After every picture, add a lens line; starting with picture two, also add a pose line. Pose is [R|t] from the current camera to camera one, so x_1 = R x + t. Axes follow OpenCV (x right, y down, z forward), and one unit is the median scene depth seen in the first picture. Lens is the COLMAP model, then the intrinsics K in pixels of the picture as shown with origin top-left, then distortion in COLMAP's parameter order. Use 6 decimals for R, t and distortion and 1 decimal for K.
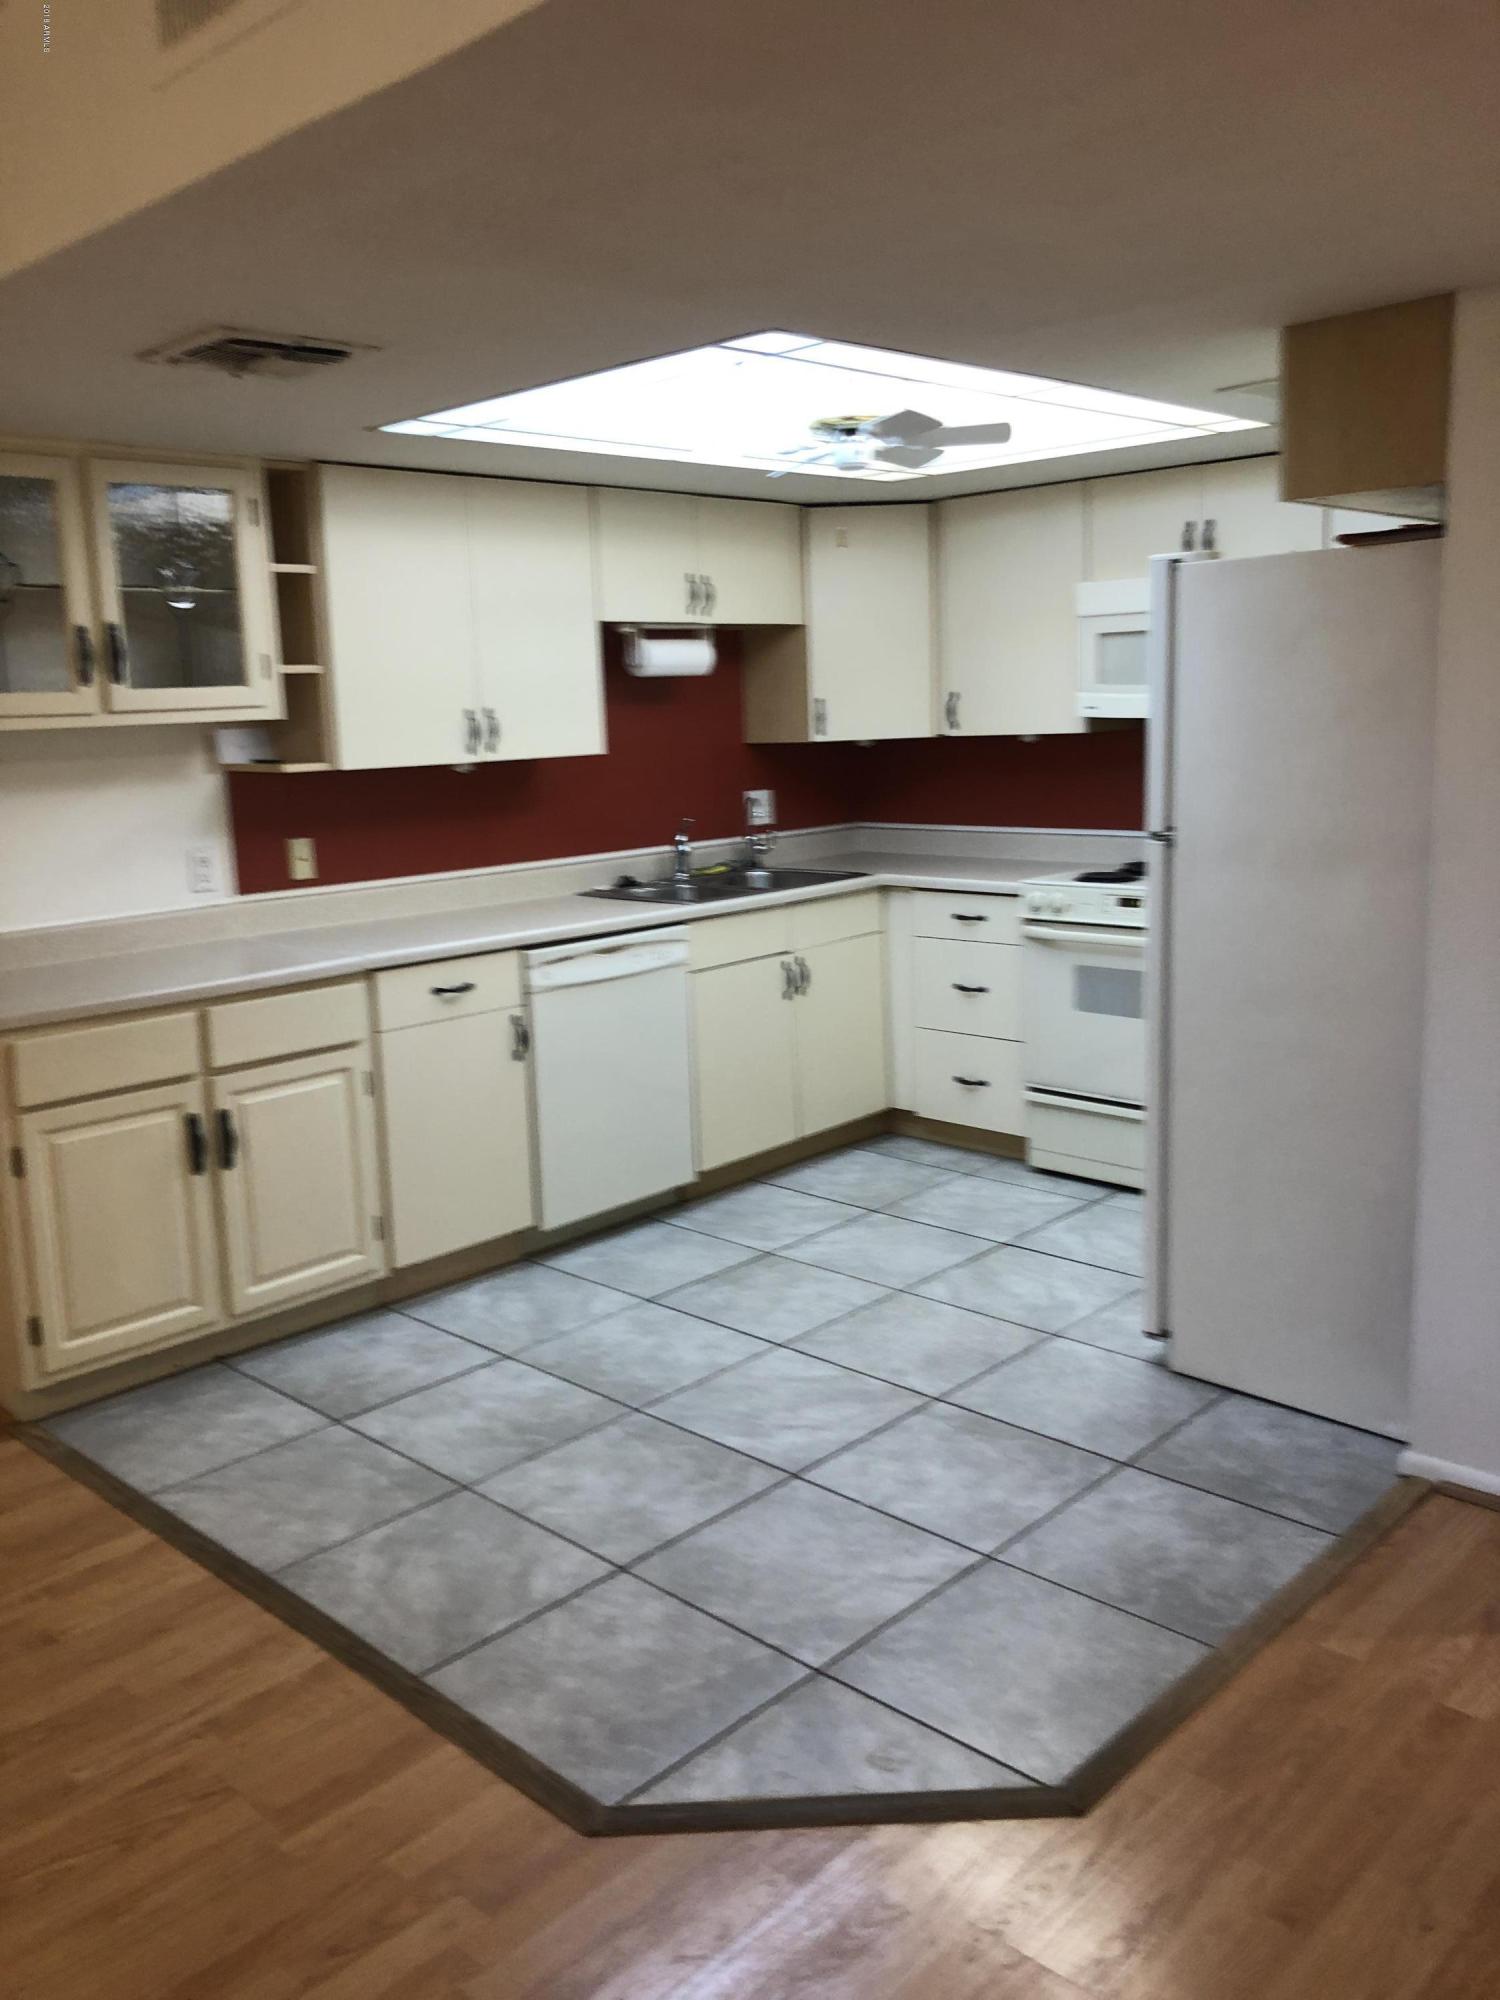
lens RADIAL K [[1612.0, 0, 750.0], [0, 1612.0, 1000.0], [0, 0, 1]] dist [0.005821, -0.003855]
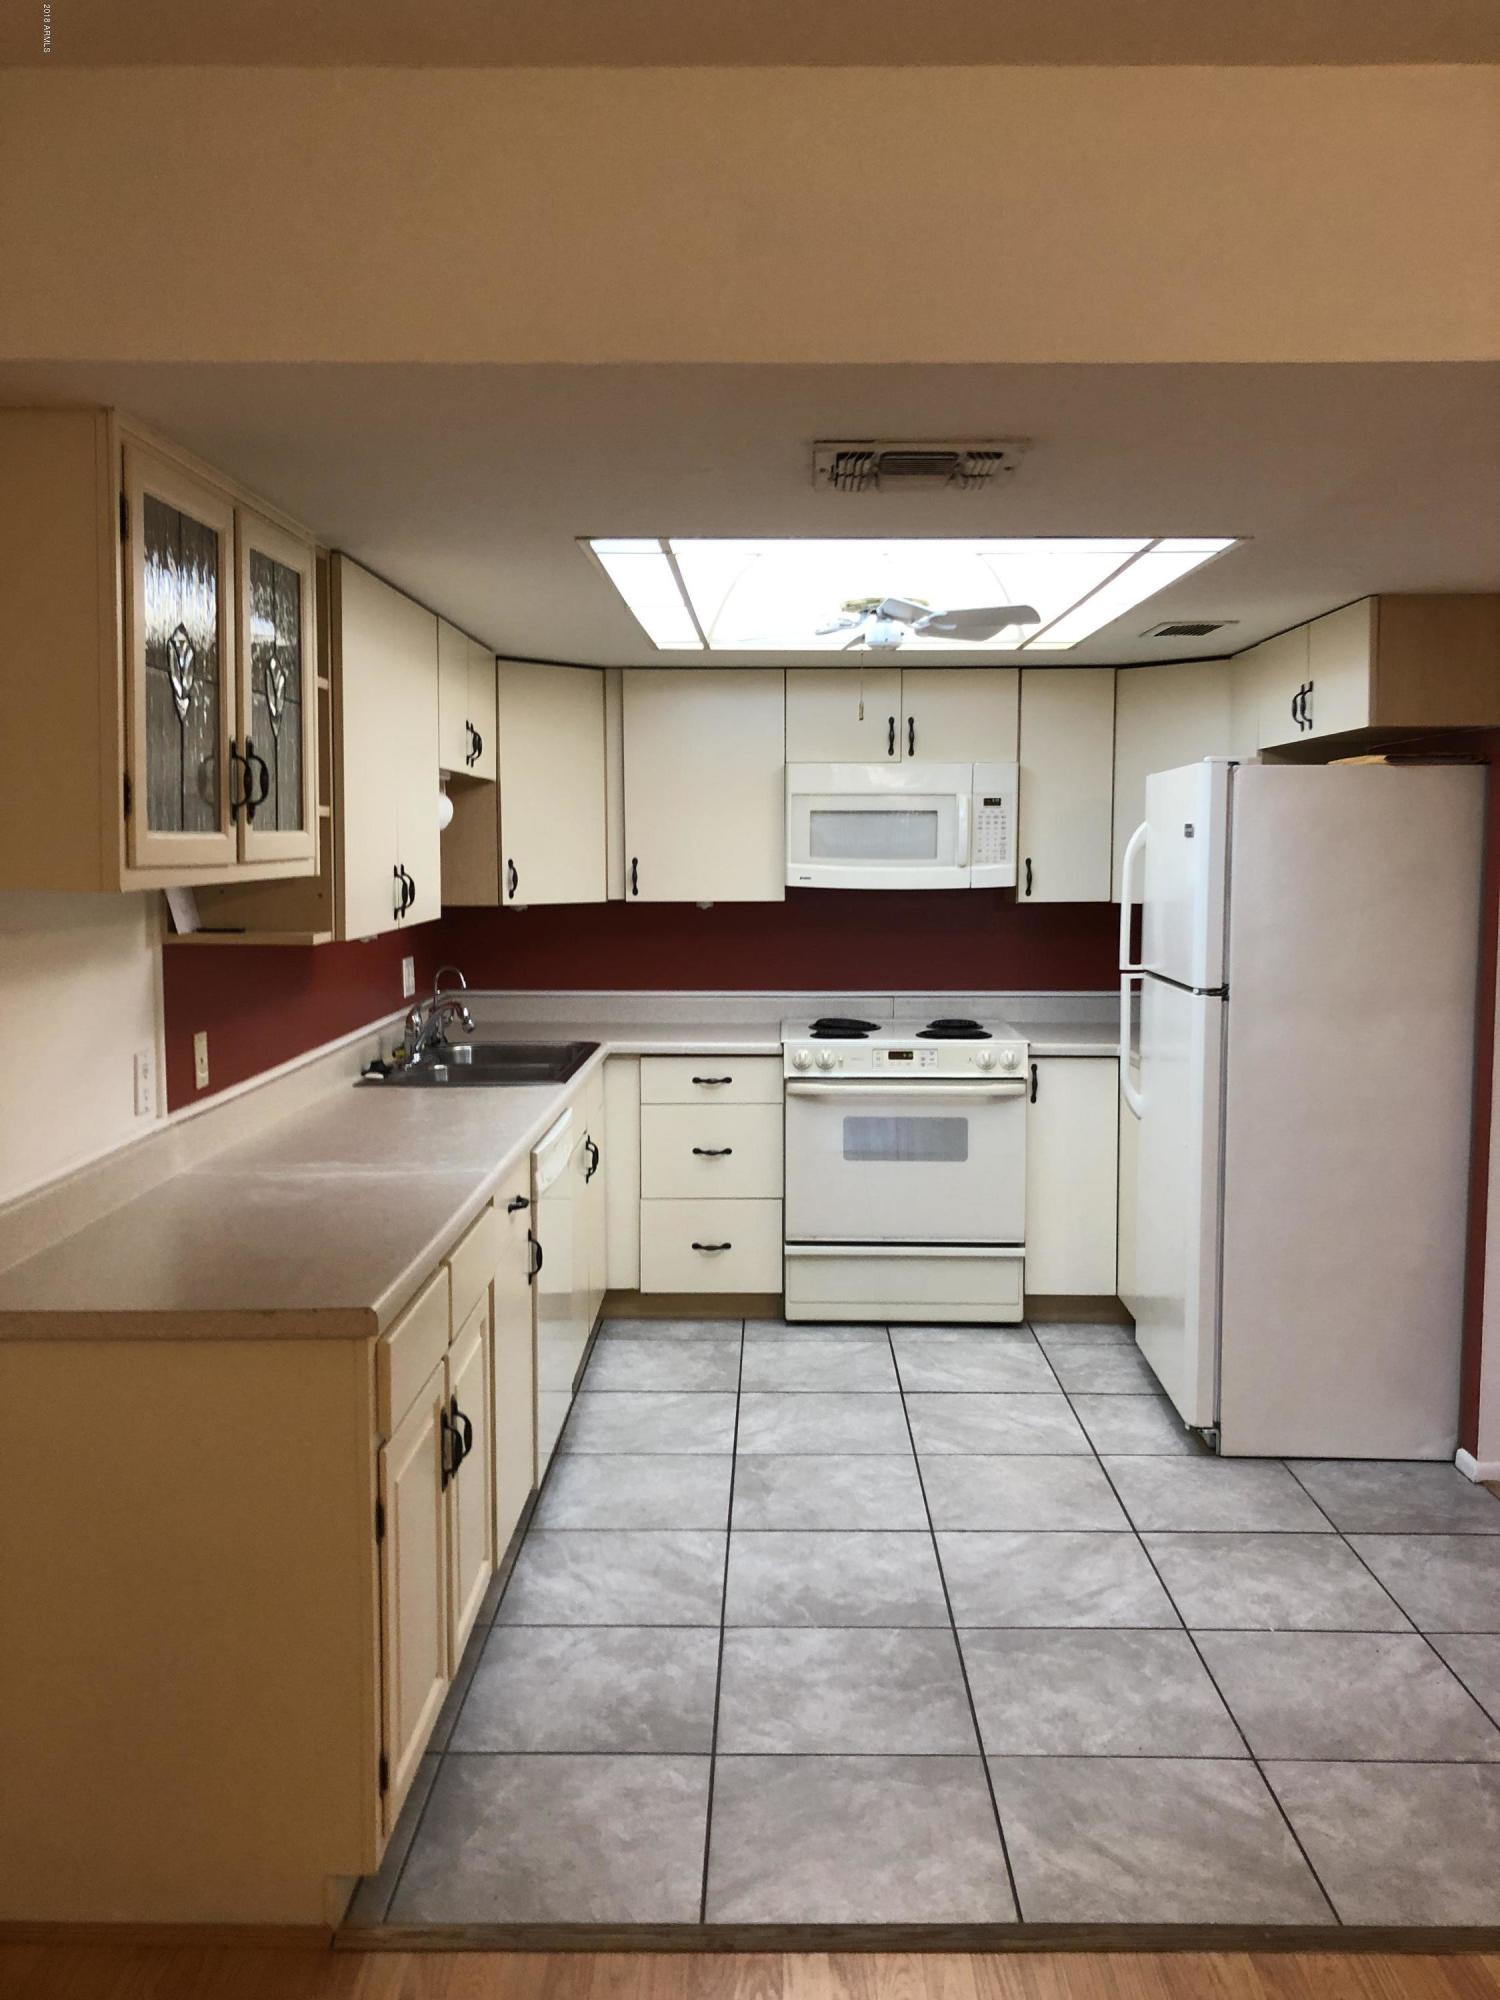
lens RADIAL K [[1631.0, 0, 752.1], [0, 1631.0, 955.8], [0, 0, 1]] dist [0.010330, 0.007413]
pose [[0.727711, -0.015467, 0.685709, -0.814767], [0.101845, 0.991100, -0.085728, -0.058888], [-0.678280, 0.132221, 0.722809, 0.367365]]
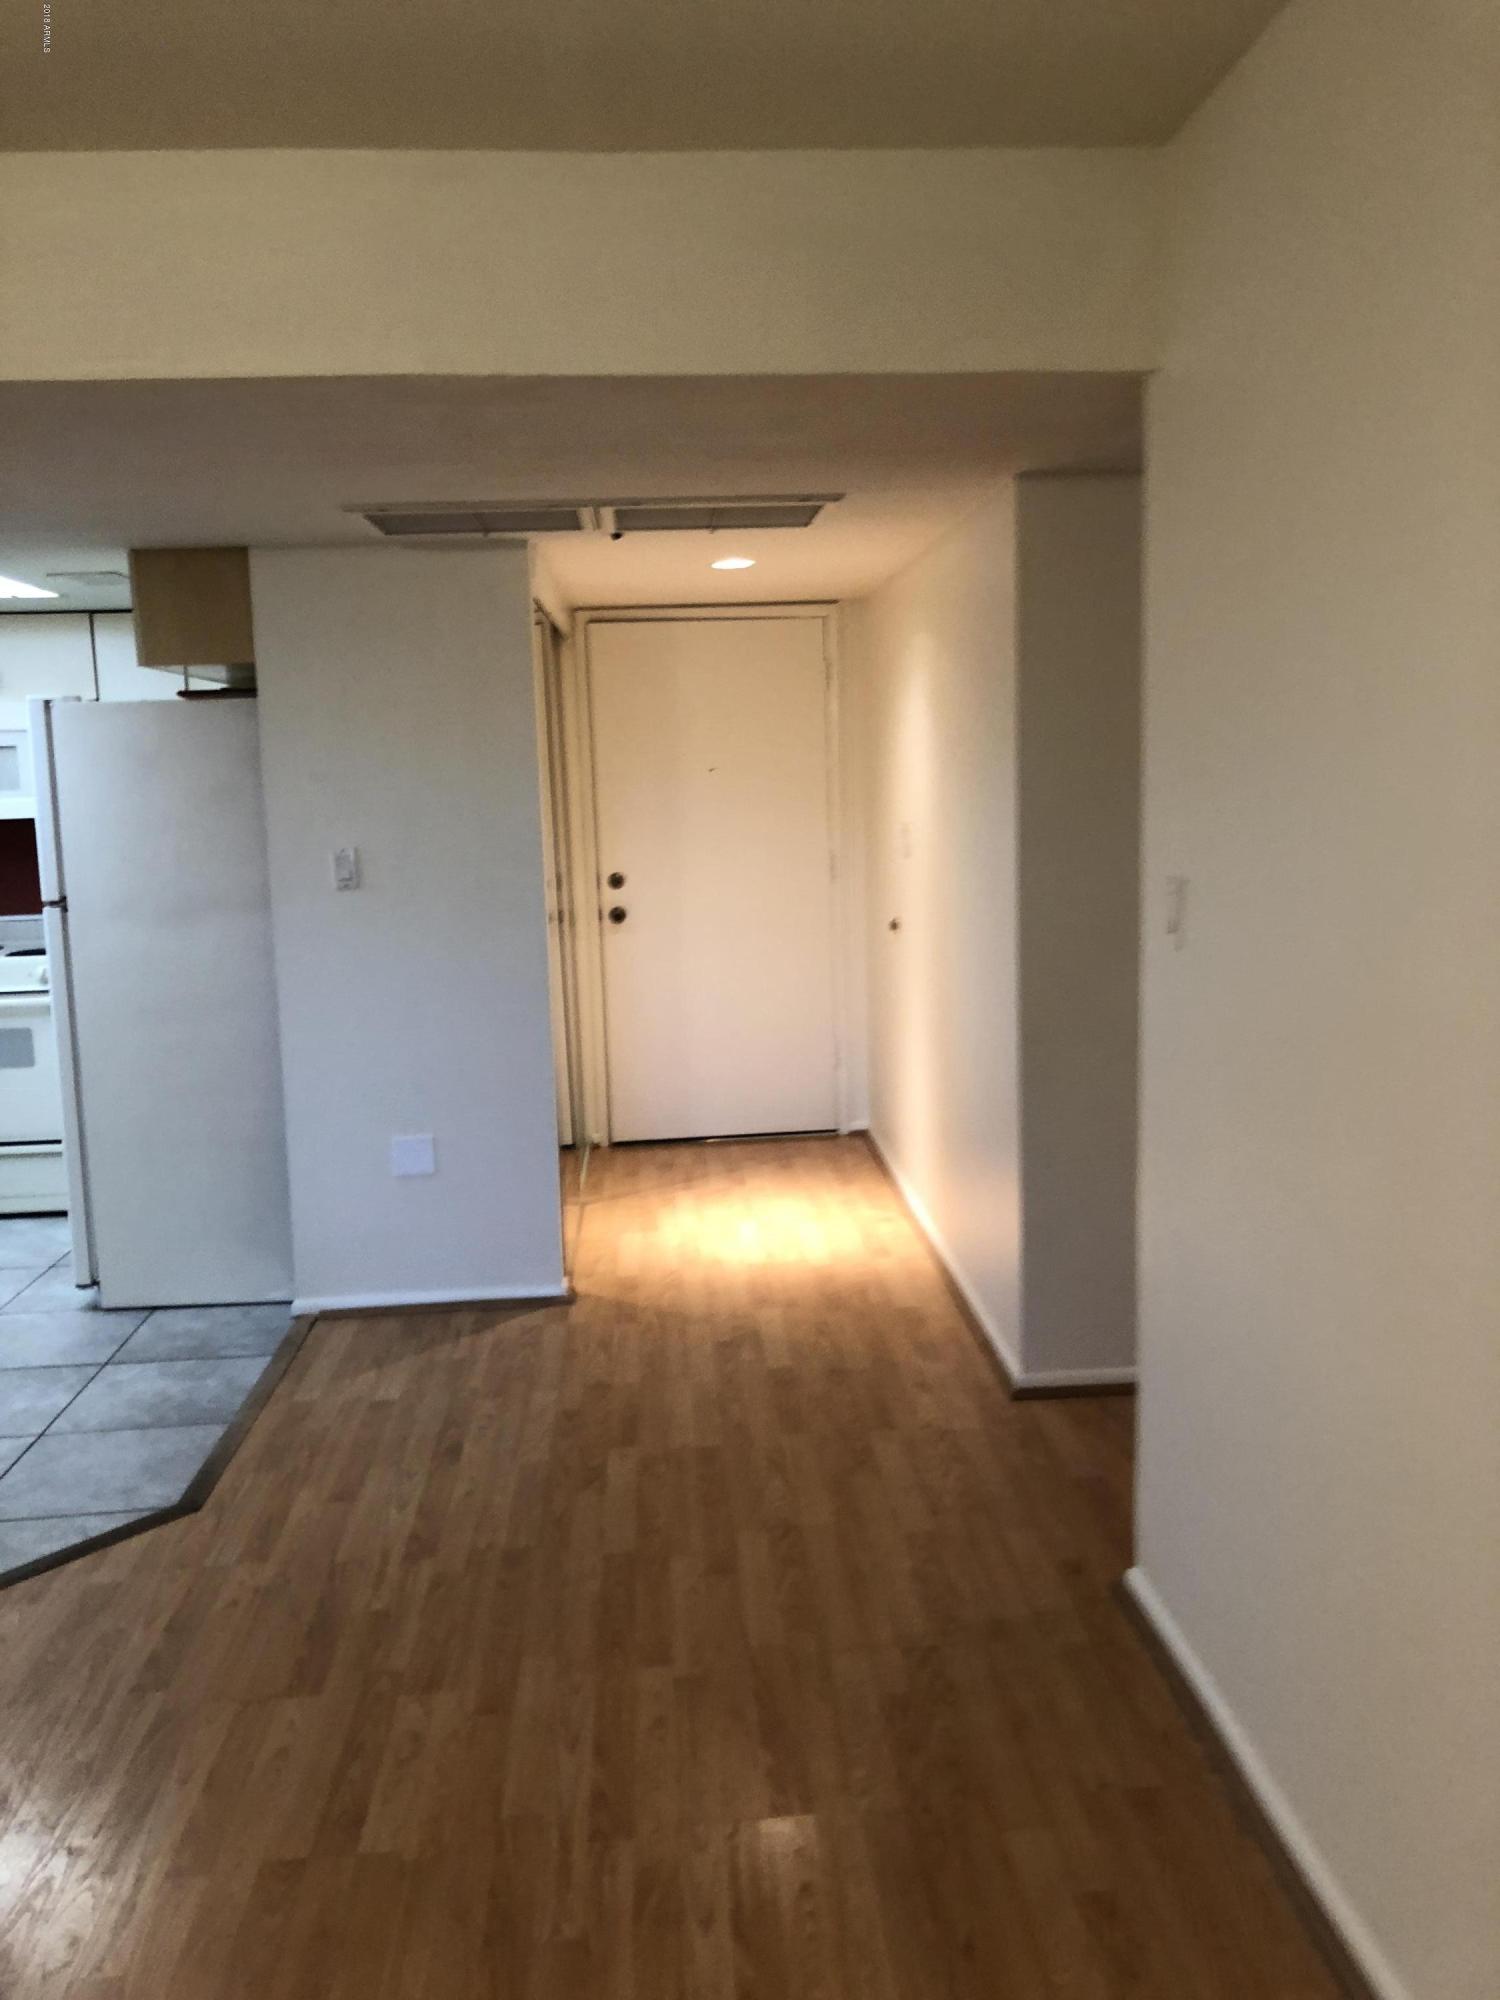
lens RADIAL K [[1612.0, 0, 750.0], [0, 1612.0, 1000.0], [0, 0, 1]] dist [0.005821, -0.003855]
pose [[0.676068, -0.084321, 0.731999, -0.341346], [0.136207, 0.990611, -0.011689, 0.072405], [-0.724141, 0.107606, 0.681206, -0.315473]]
